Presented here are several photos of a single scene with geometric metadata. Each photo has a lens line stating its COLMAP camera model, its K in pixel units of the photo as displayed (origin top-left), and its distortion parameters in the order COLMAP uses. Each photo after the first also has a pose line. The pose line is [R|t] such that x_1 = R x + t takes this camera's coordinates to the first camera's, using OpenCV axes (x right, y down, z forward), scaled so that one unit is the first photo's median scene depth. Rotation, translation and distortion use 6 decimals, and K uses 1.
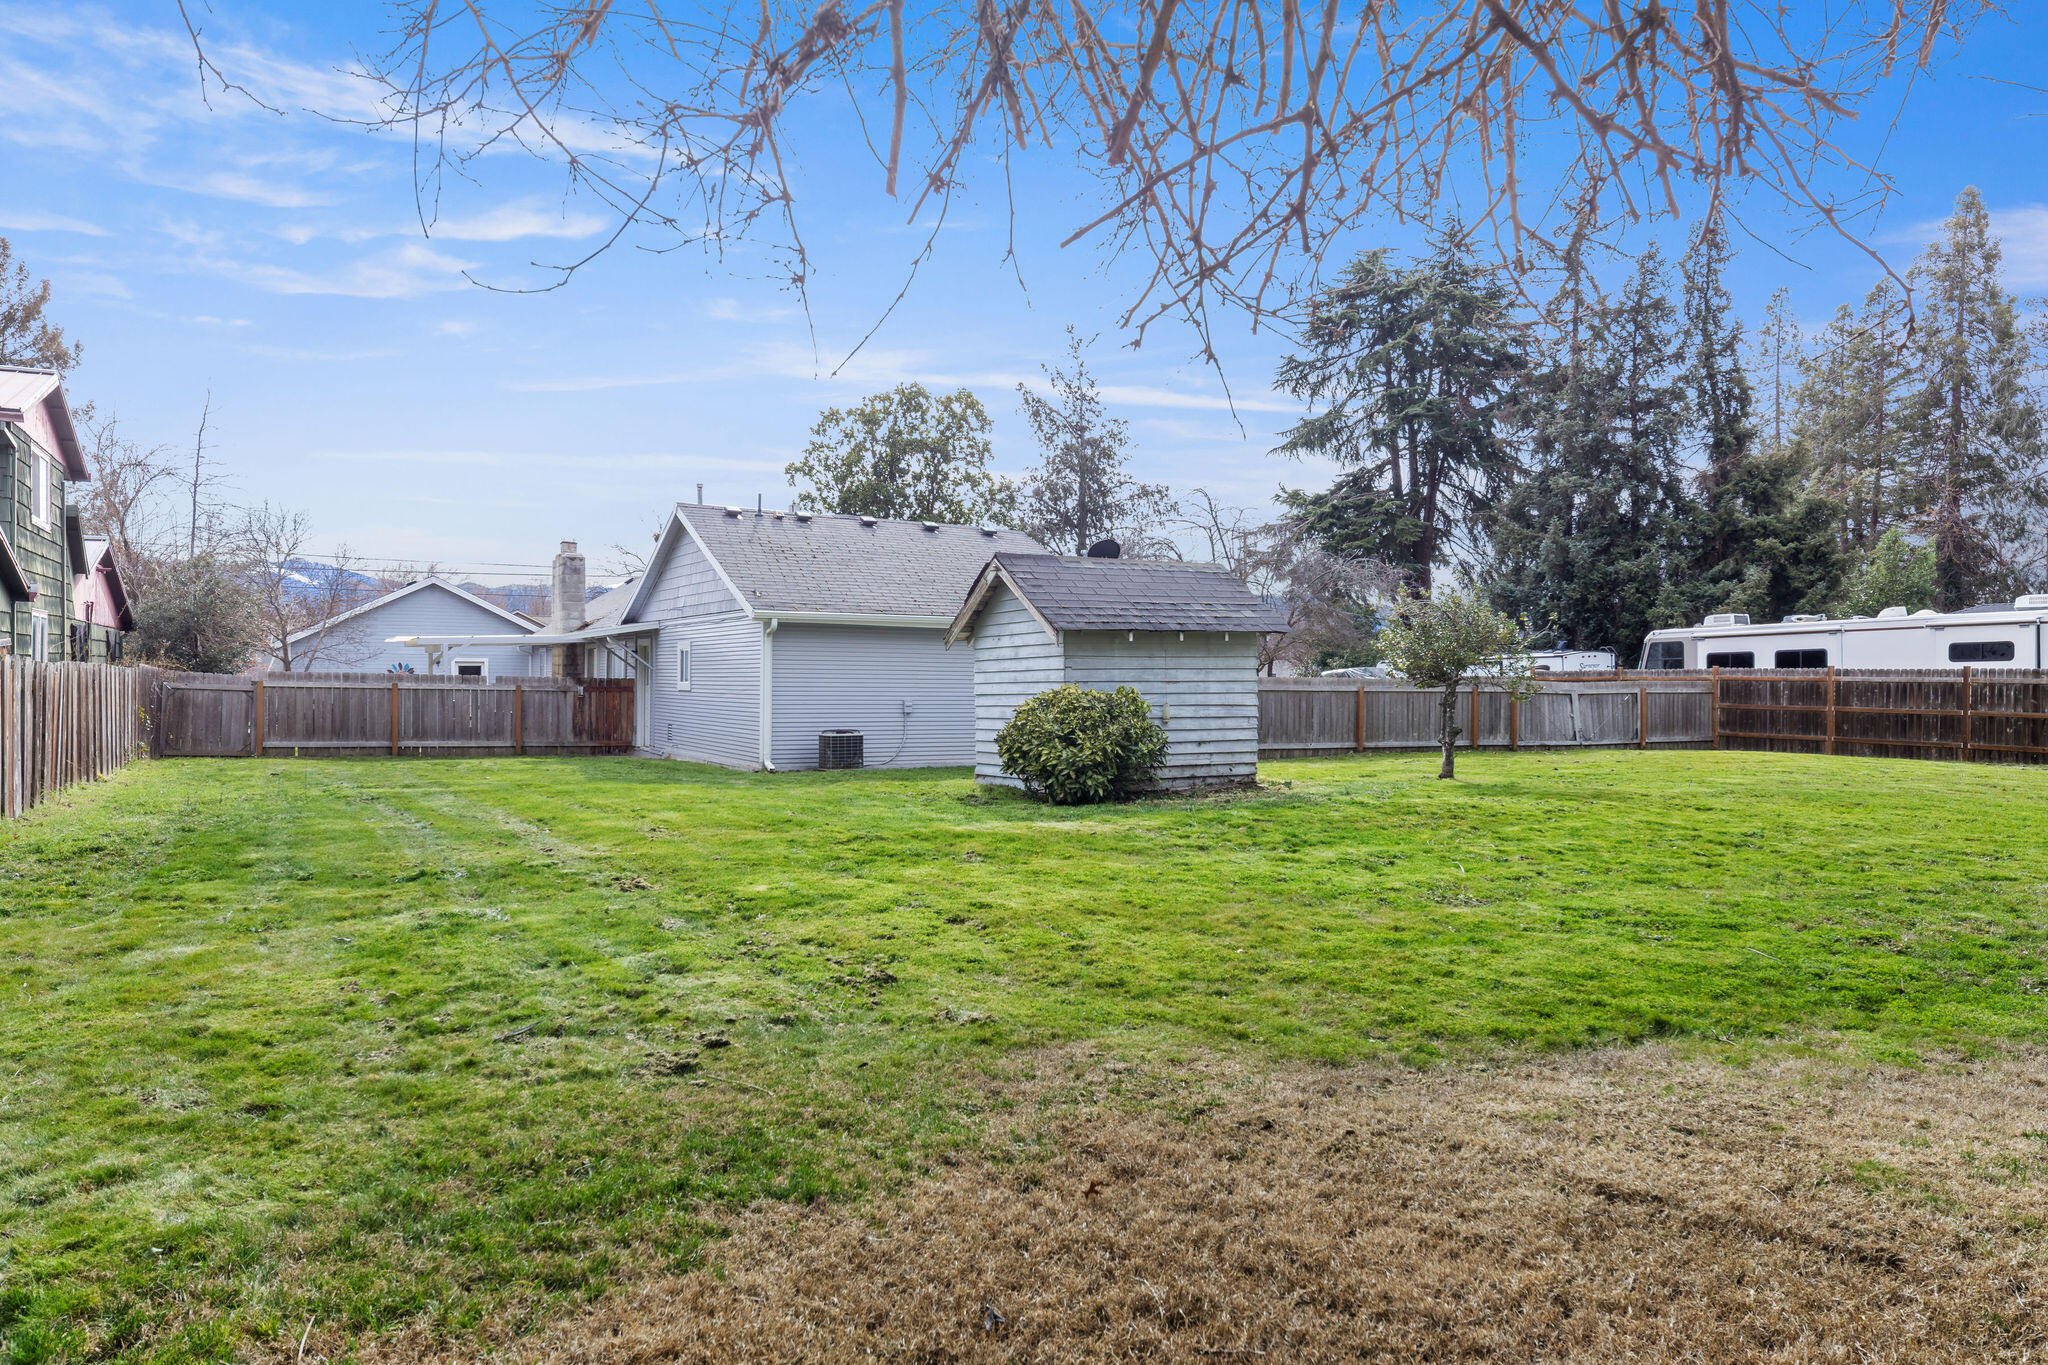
lens RADIAL K [[1345.7, 0, 1013.1], [0, 1345.7, 695.5], [0, 0, 1]] dist [0.008255, -0.002902]
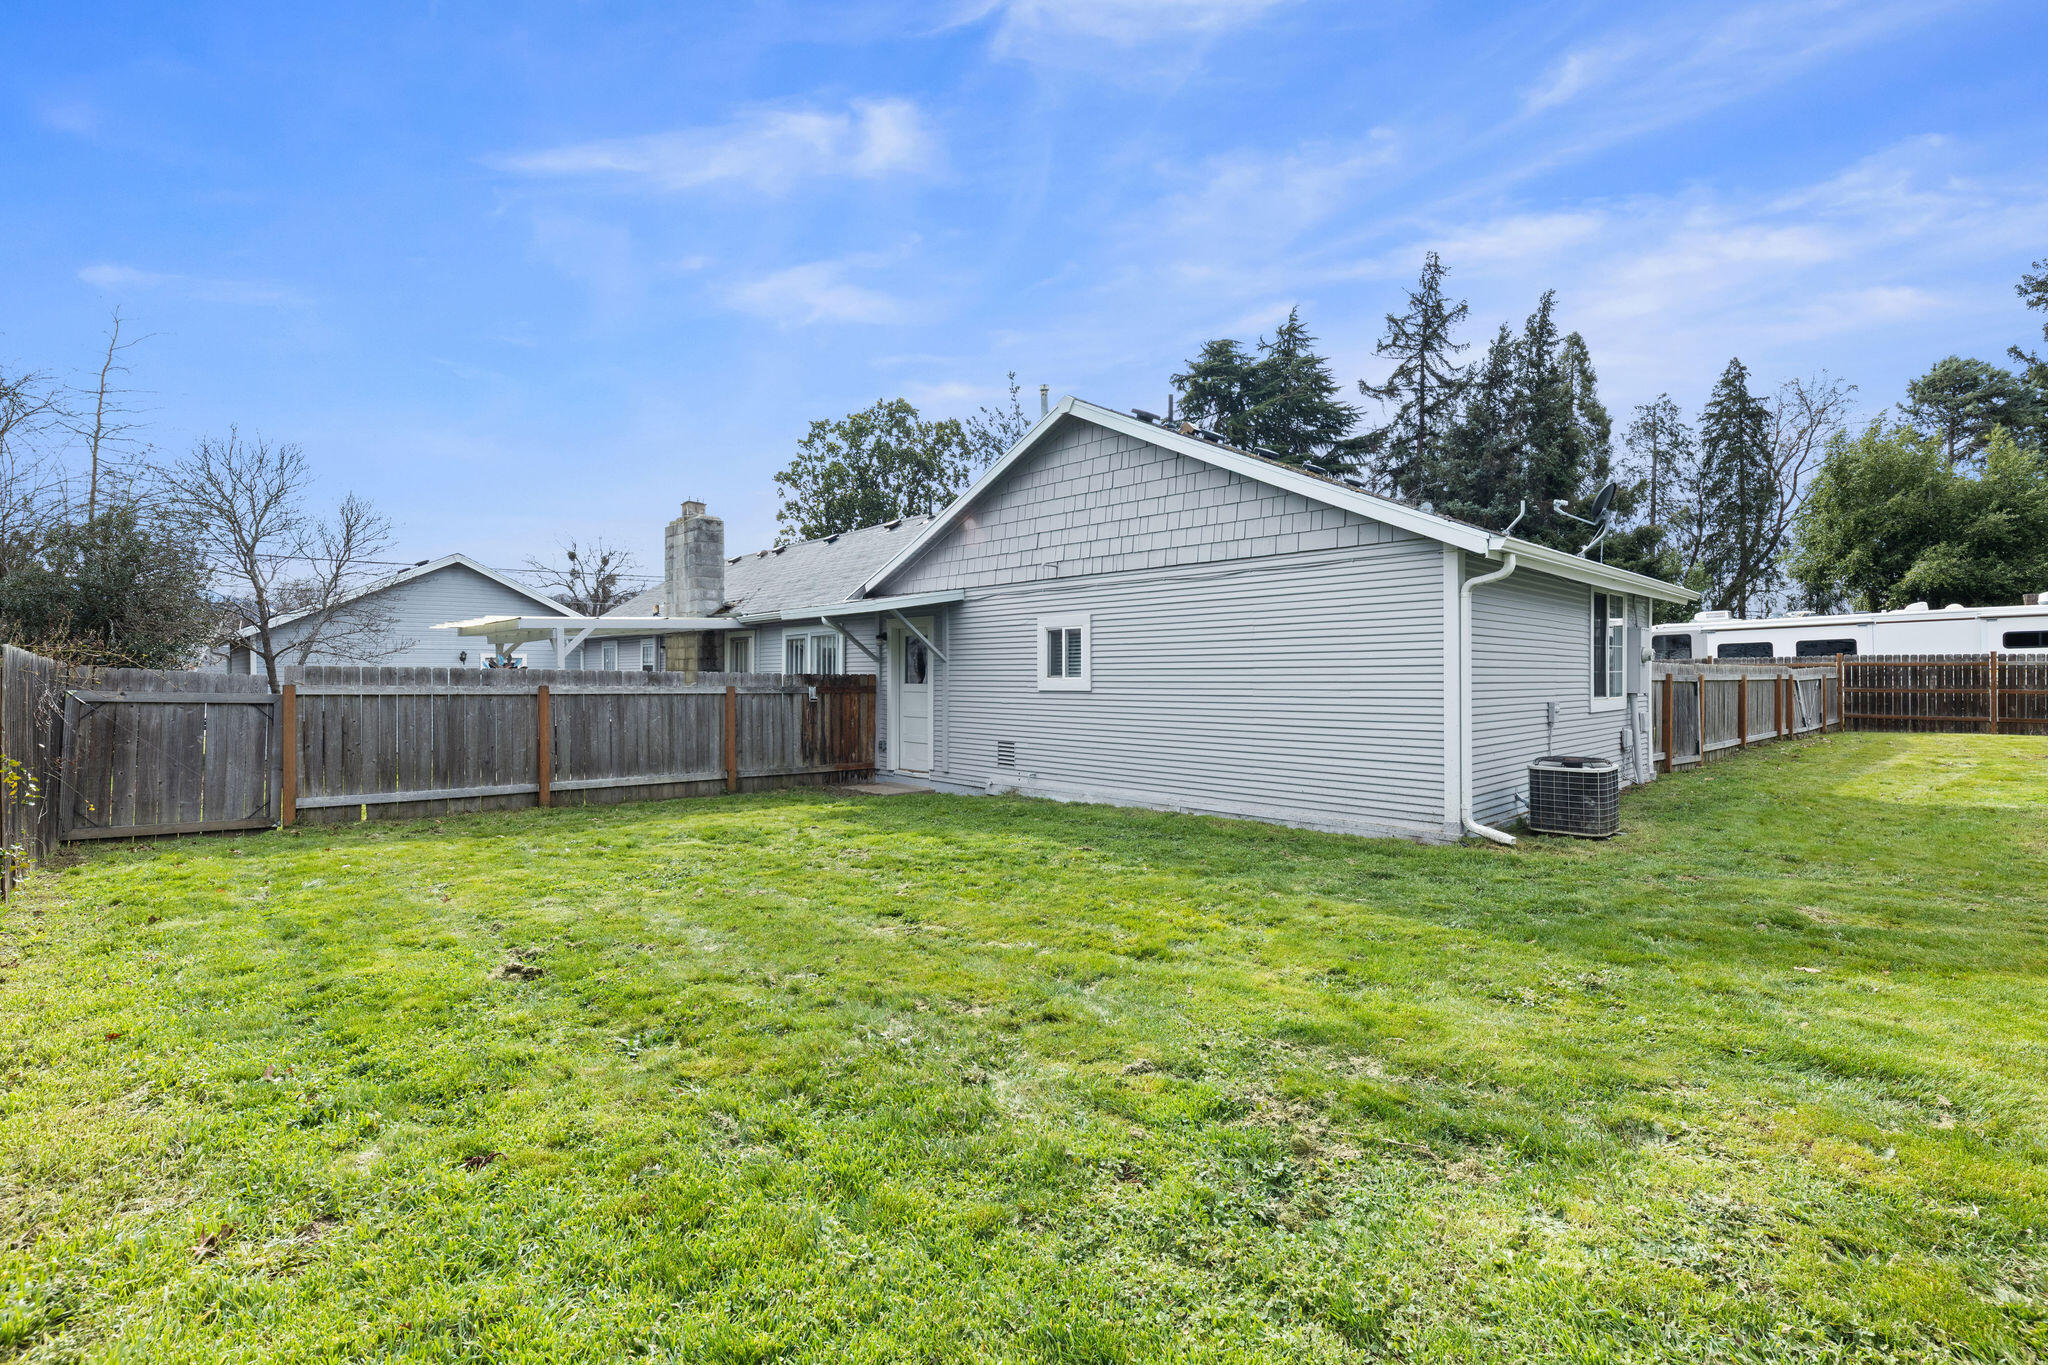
lens RADIAL K [[907.9, 0, 1025.7], [0, 907.9, 672.7], [0, 0, 1]] dist [0.014999, -0.007093]
pose [[0.965039, -0.009601, 0.261930, -0.302233], [0.013295, 0.999836, -0.012333, -0.005805], [-0.261769, 0.015384, 0.965008, 0.467733]]
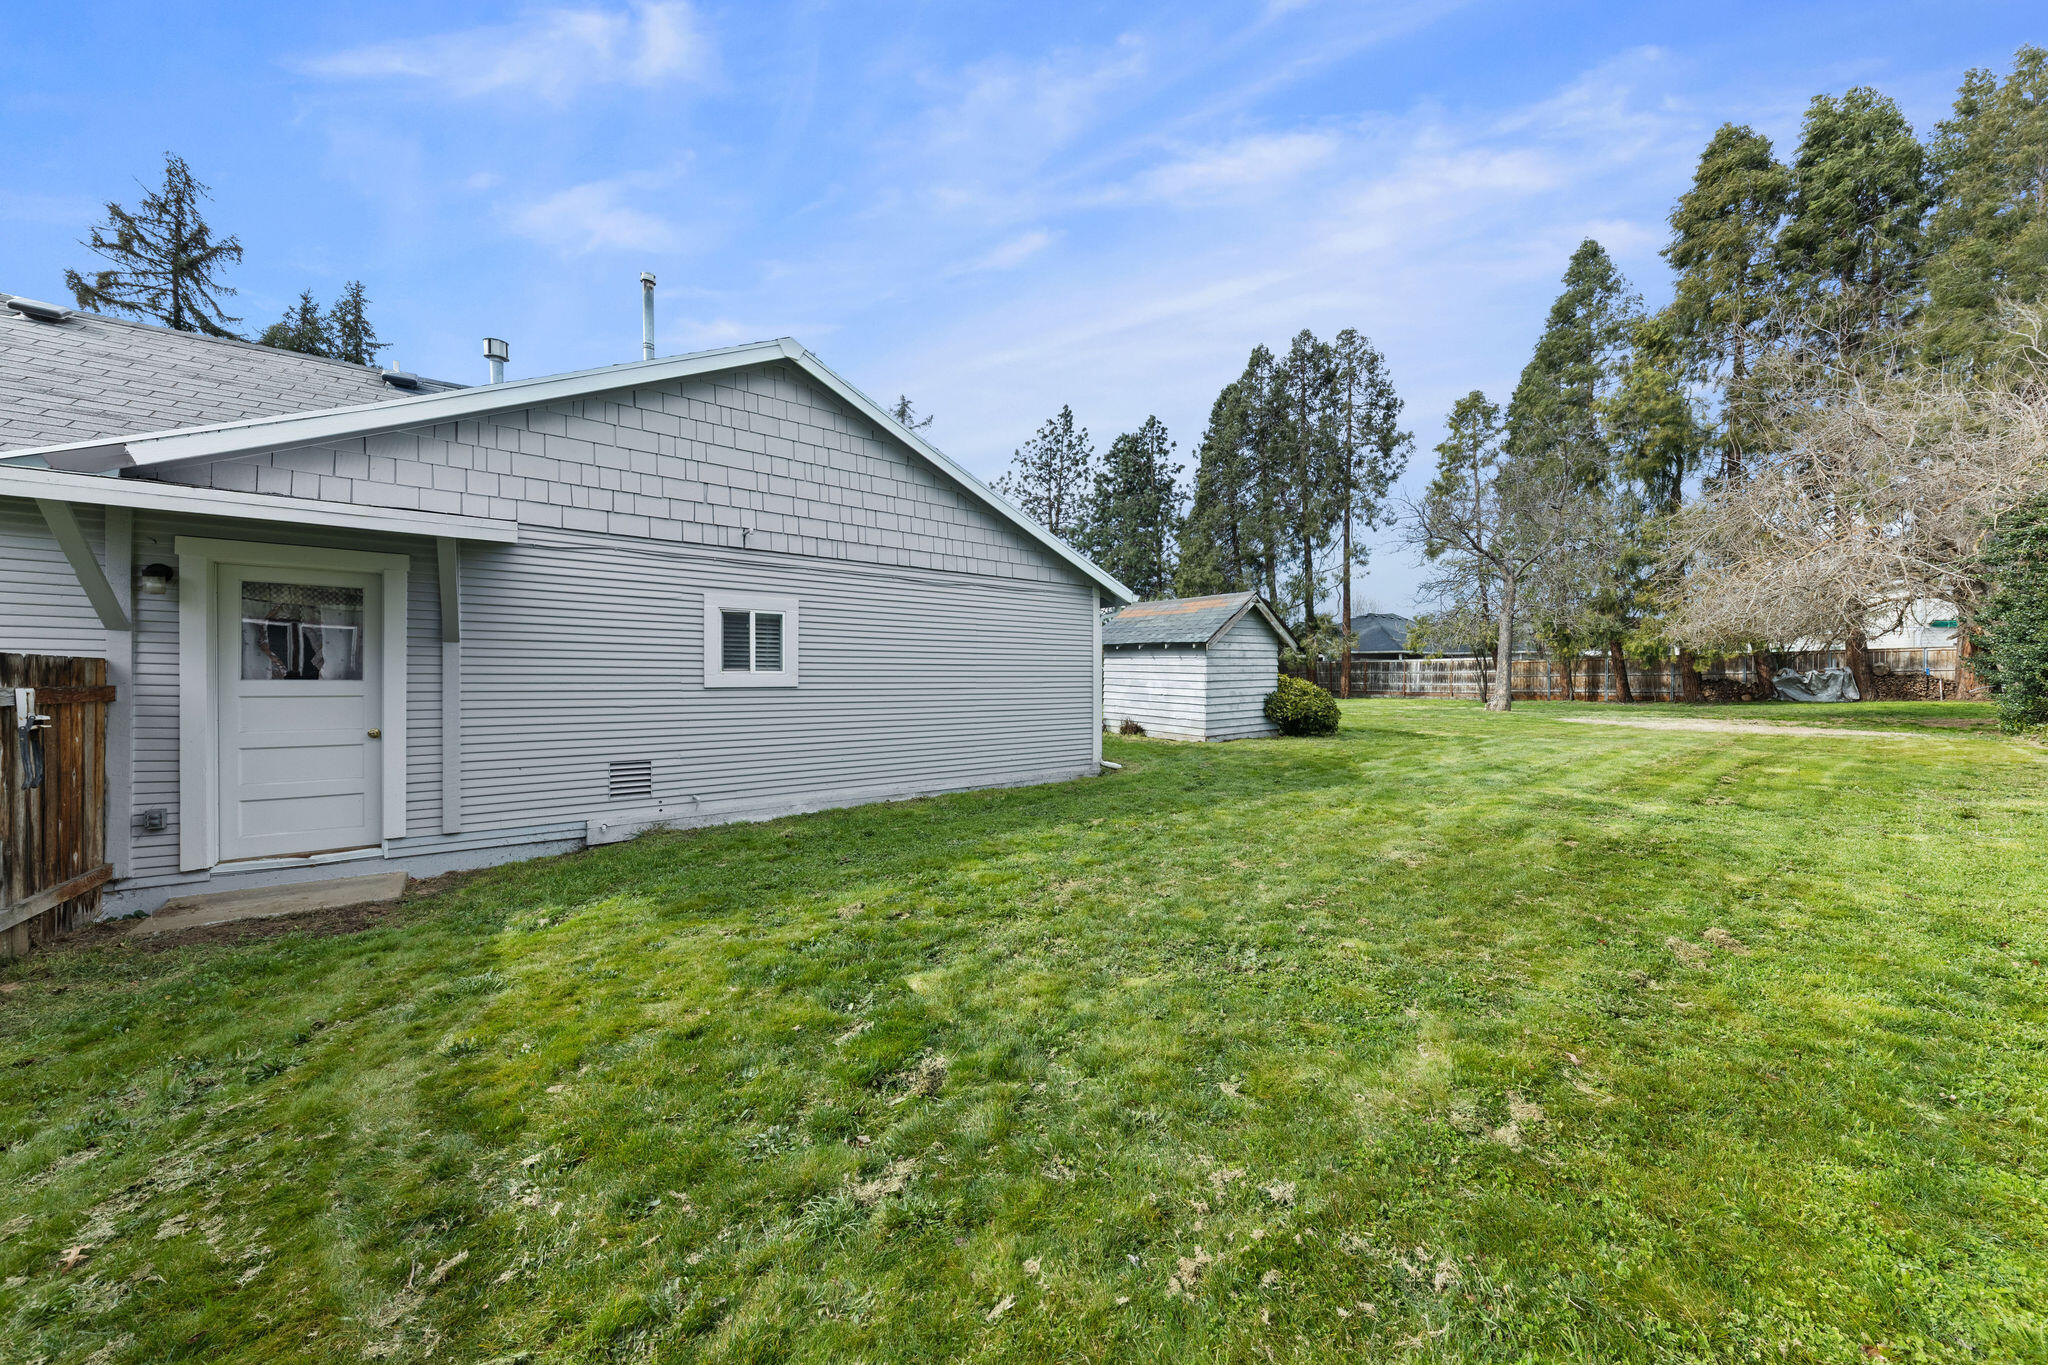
lens RADIAL K [[711.7, 0, 1089.9], [0, 711.7, 684.7], [0, 0, 1]] dist [0.009810, -0.000502]
pose [[-0.172542, -0.014425, 0.984897, -0.438627], [0.010164, 0.999813, 0.016424, -0.006436], [-0.984950, 0.012844, -0.172363, 0.736890]]
